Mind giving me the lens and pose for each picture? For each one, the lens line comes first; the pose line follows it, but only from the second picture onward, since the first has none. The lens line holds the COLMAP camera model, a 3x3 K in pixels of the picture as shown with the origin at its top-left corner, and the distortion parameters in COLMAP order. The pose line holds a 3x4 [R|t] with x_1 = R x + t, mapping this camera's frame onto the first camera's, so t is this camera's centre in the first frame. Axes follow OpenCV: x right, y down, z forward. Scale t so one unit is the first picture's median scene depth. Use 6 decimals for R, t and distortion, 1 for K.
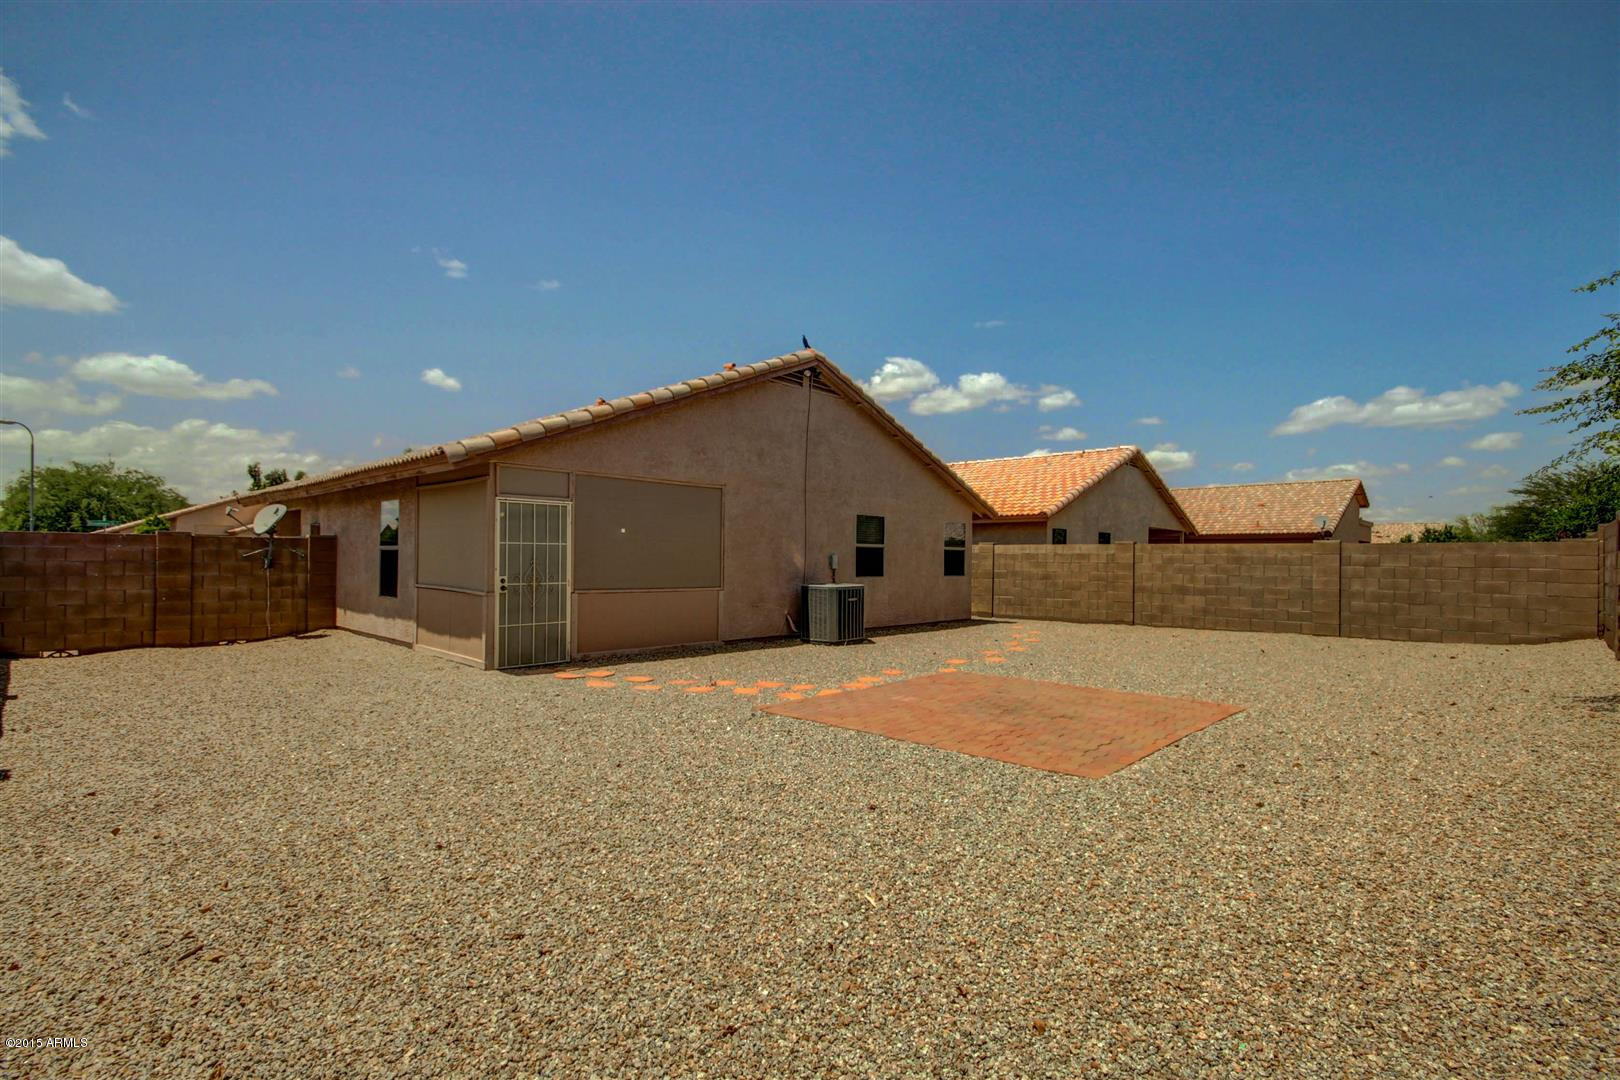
lens RADIAL K [[756.7, 0, 812.1], [0, 756.7, 563.1], [0, 0, 1]] dist [0.015594, 0.000435]
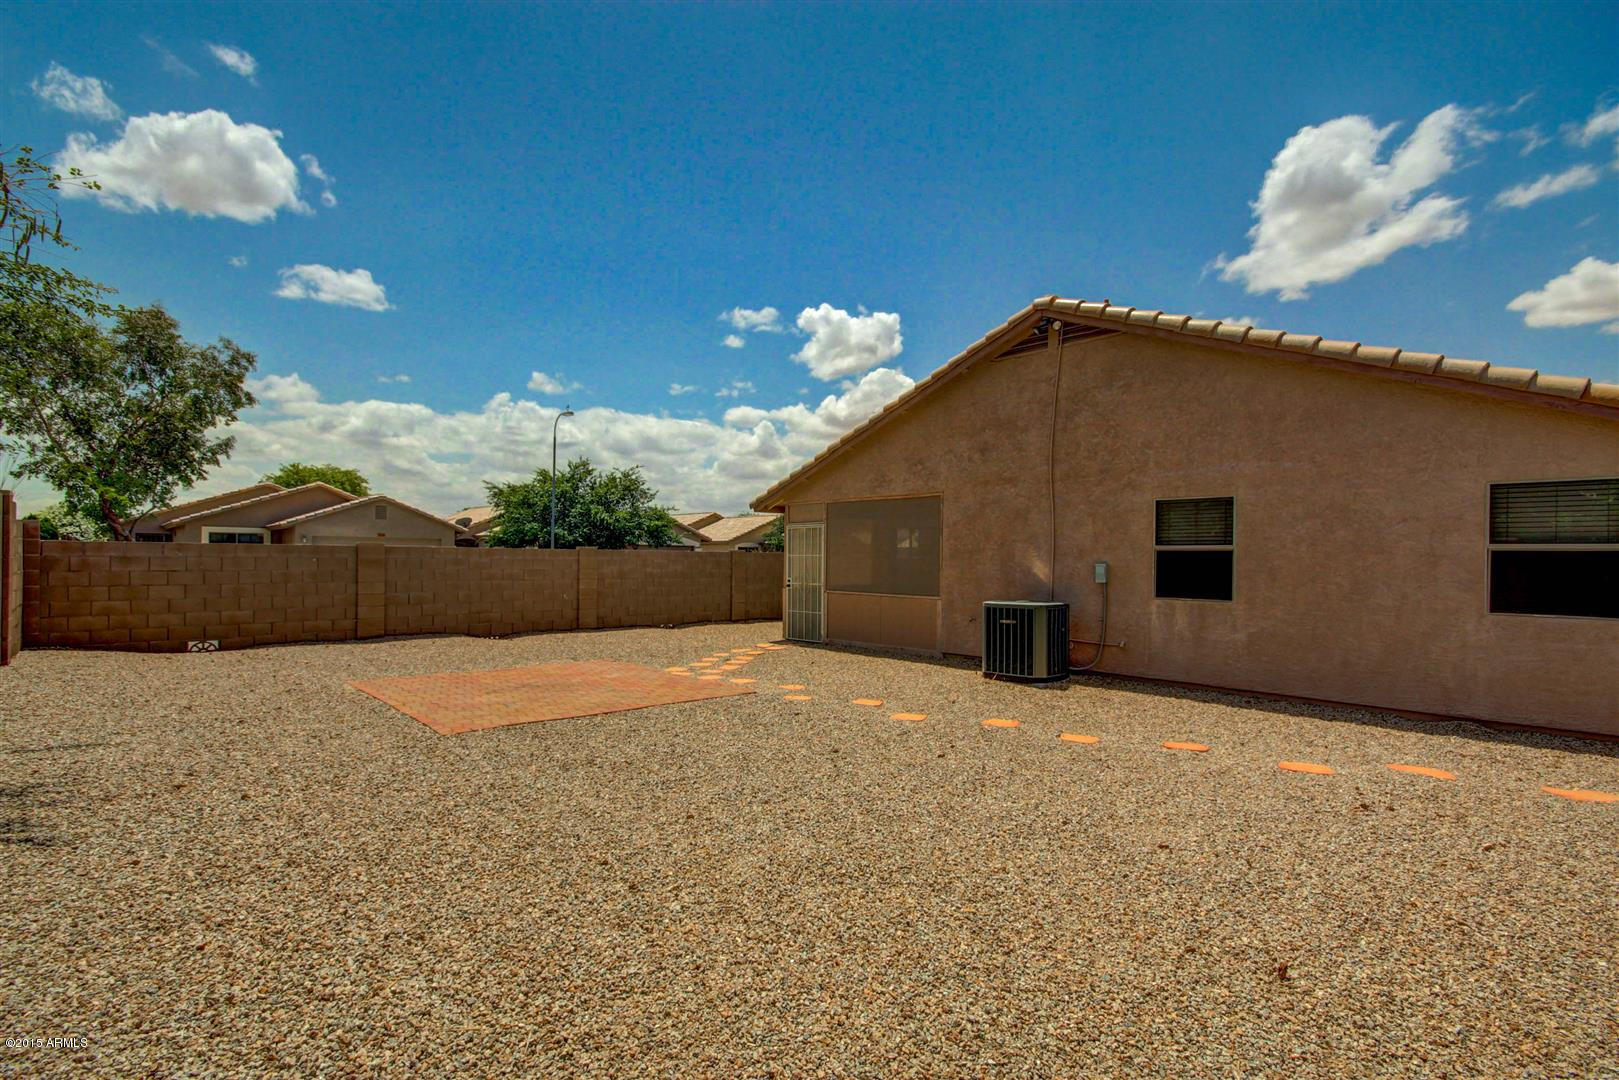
lens RADIAL K [[756.2, 0, 811.6], [0, 756.2, 563.1], [0, 0, 1]] dist [0.015594, 0.000435]
pose [[-0.047098, -0.003629, -0.998884, 0.785653], [-0.010300, 0.999942, -0.003148, -0.006320], [0.998837, 0.010140, -0.047132, 0.804371]]
